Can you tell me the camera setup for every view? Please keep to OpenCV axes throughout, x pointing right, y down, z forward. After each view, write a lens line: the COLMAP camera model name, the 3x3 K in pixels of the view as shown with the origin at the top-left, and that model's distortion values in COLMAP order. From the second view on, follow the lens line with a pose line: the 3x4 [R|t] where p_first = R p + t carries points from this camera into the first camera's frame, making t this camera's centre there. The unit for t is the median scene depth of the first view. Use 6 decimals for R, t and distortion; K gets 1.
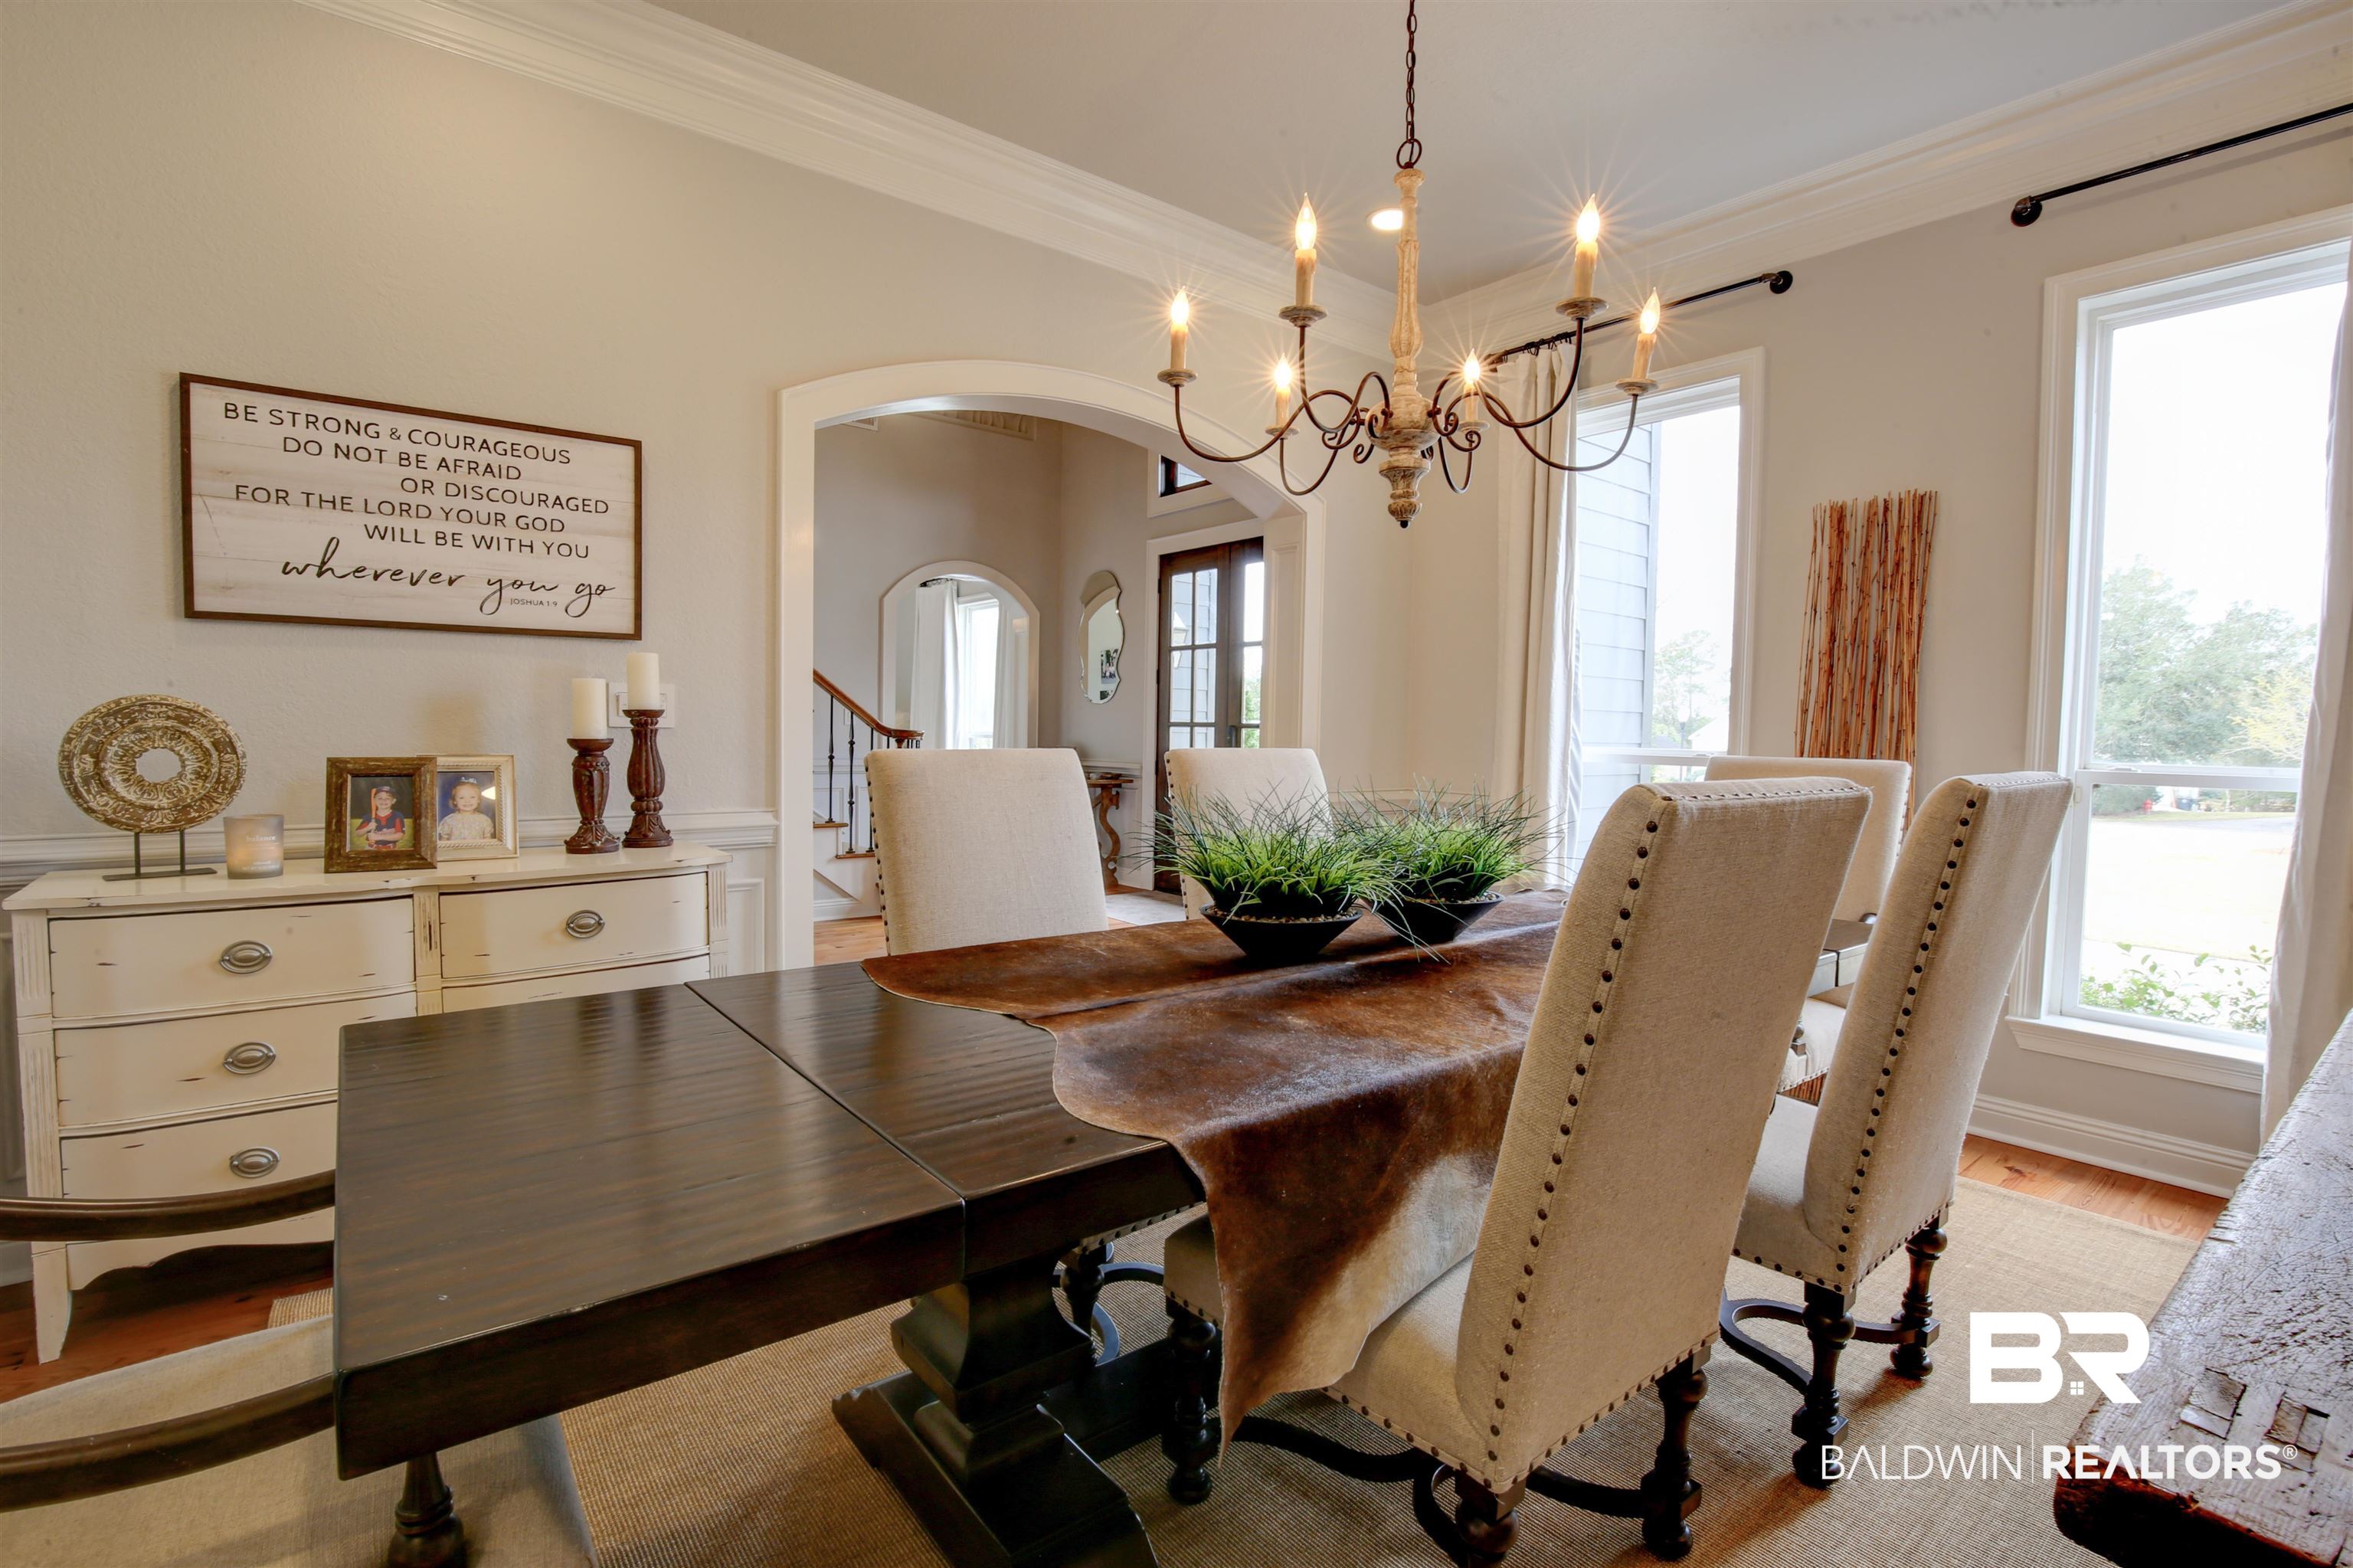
lens RADIAL K [[1087.5, 0, 1182.8], [0, 1087.5, 787.9], [0, 0, 1]] dist [-0.035764, 0.001615]
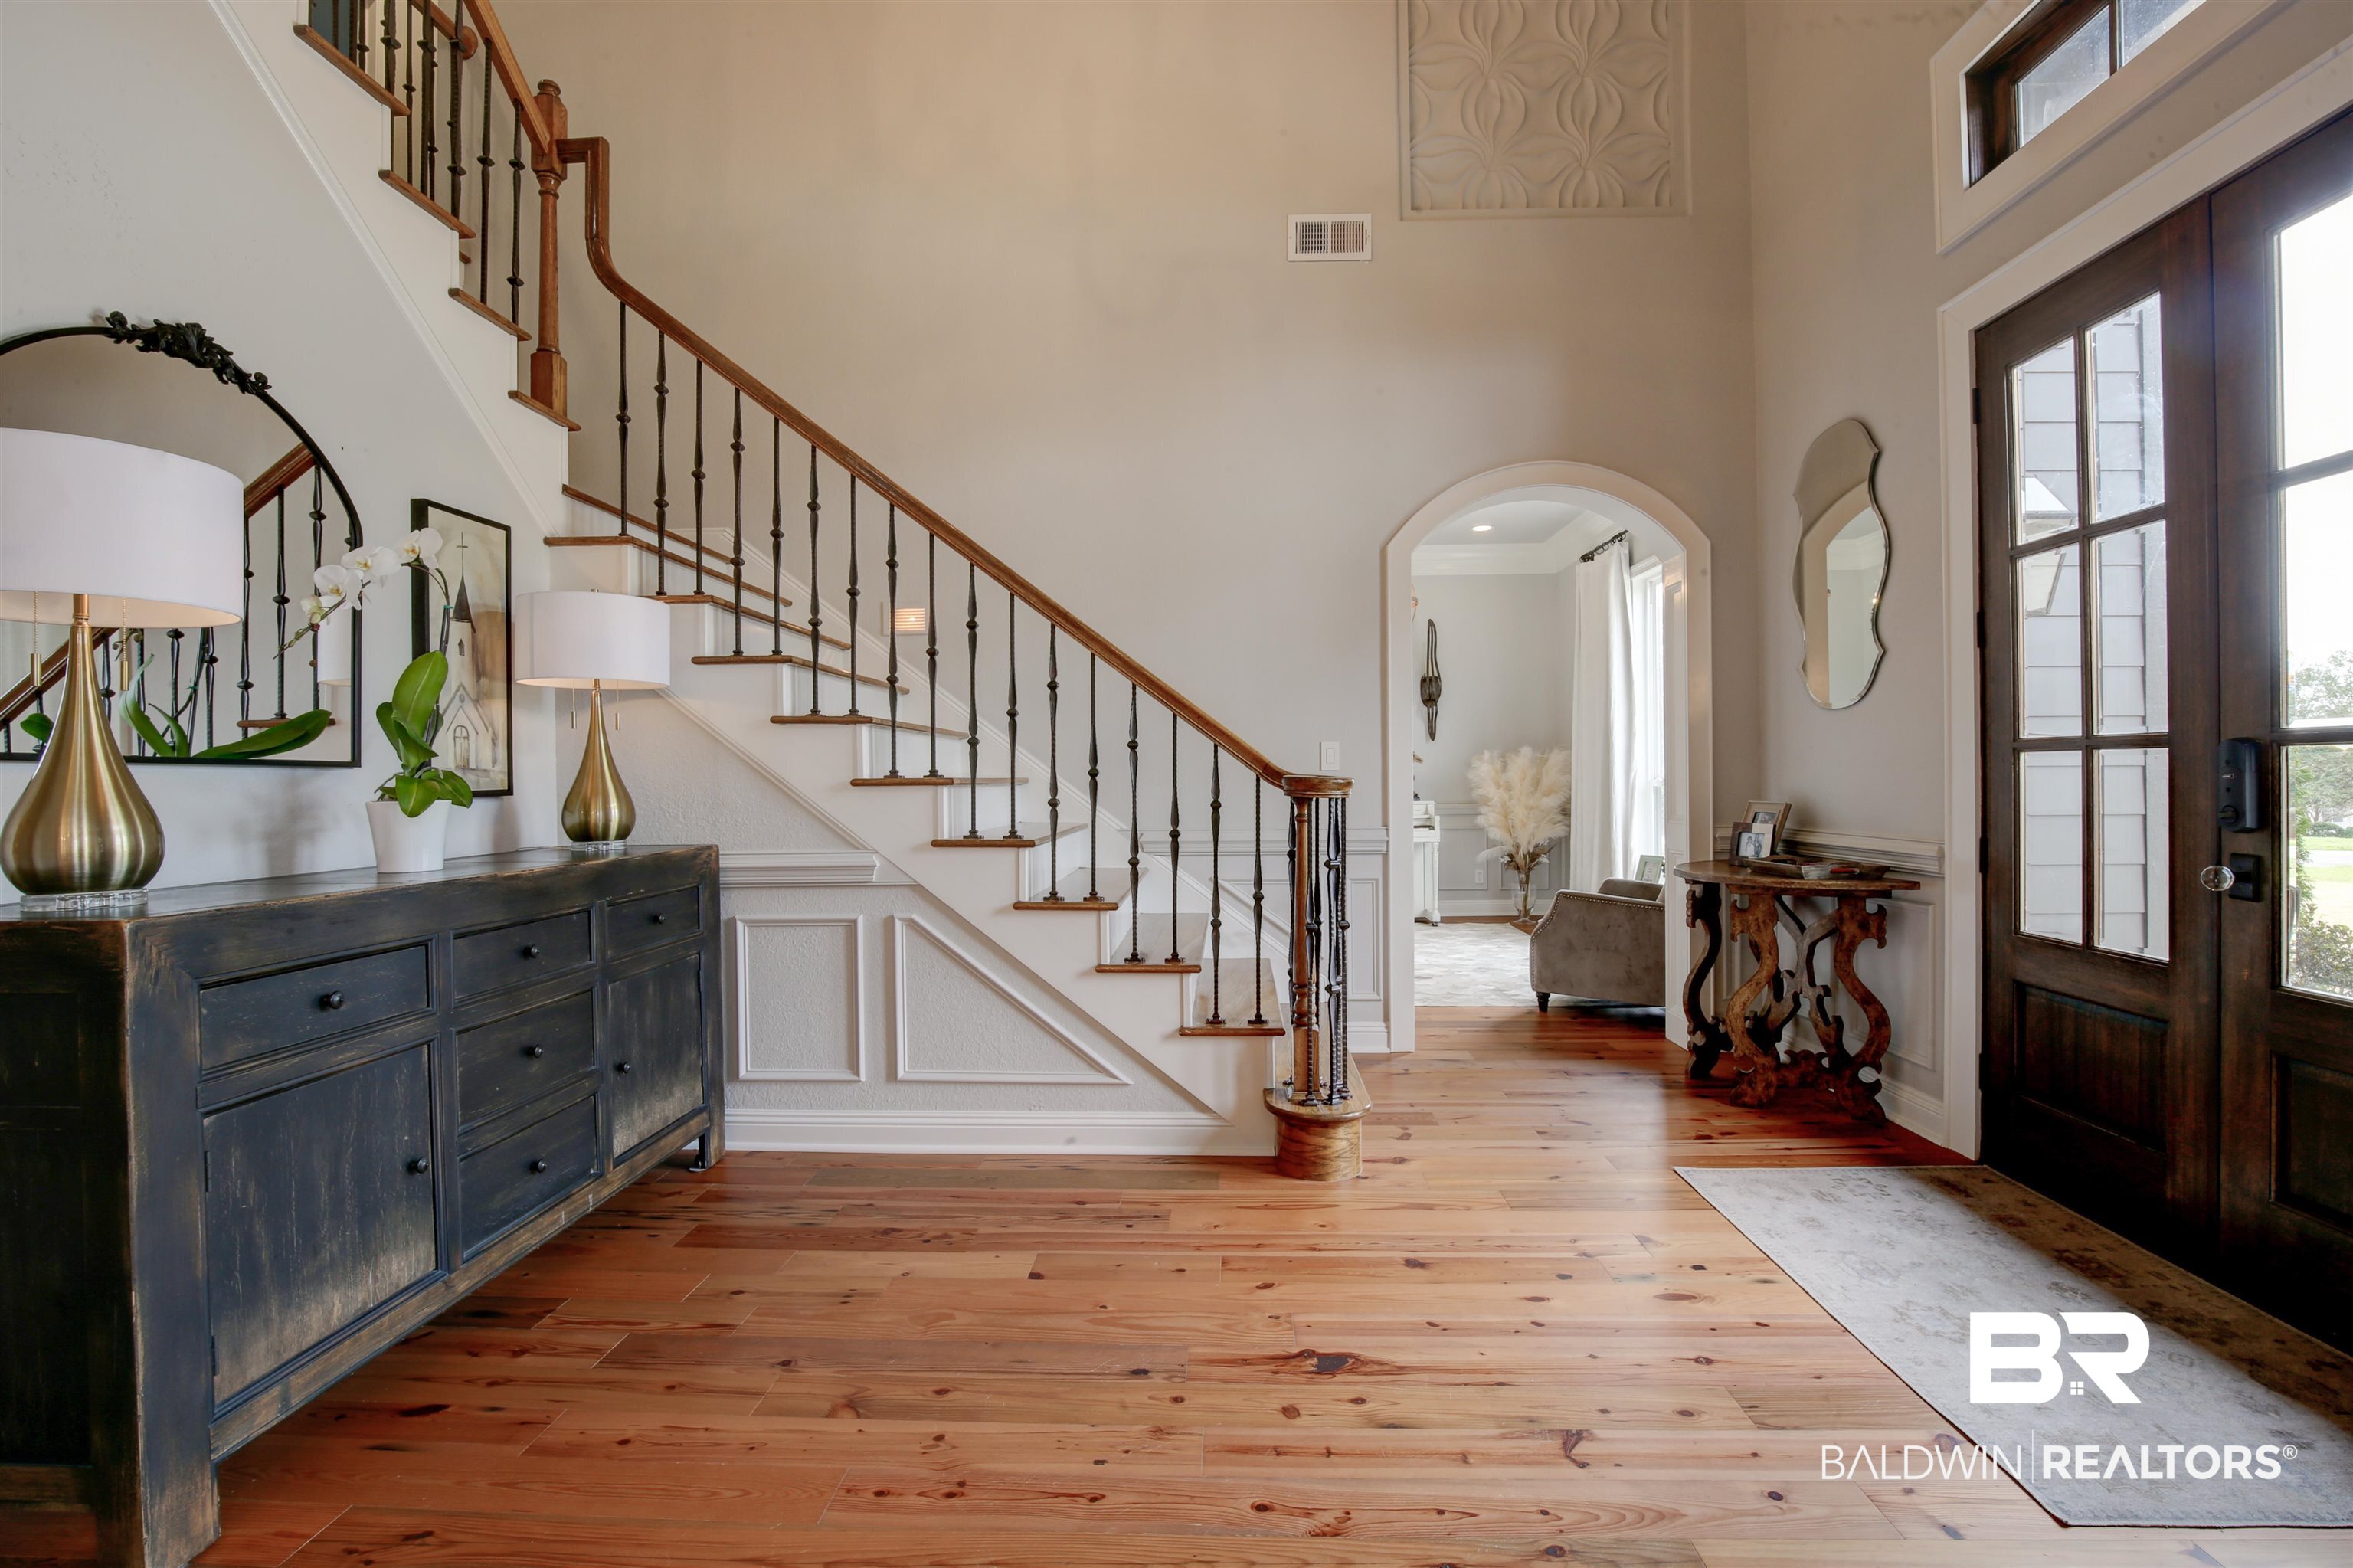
lens RADIAL K [[1087.5, 0, 1182.8], [0, 1087.5, 787.9], [0, 0, 1]] dist [-0.035764, 0.001615]
pose [[0.759481, -0.019781, -0.650229, 0.008244], [-0.015381, 0.998712, -0.048348, -0.020946], [0.650348, 0.046721, 0.758199, 0.525421]]
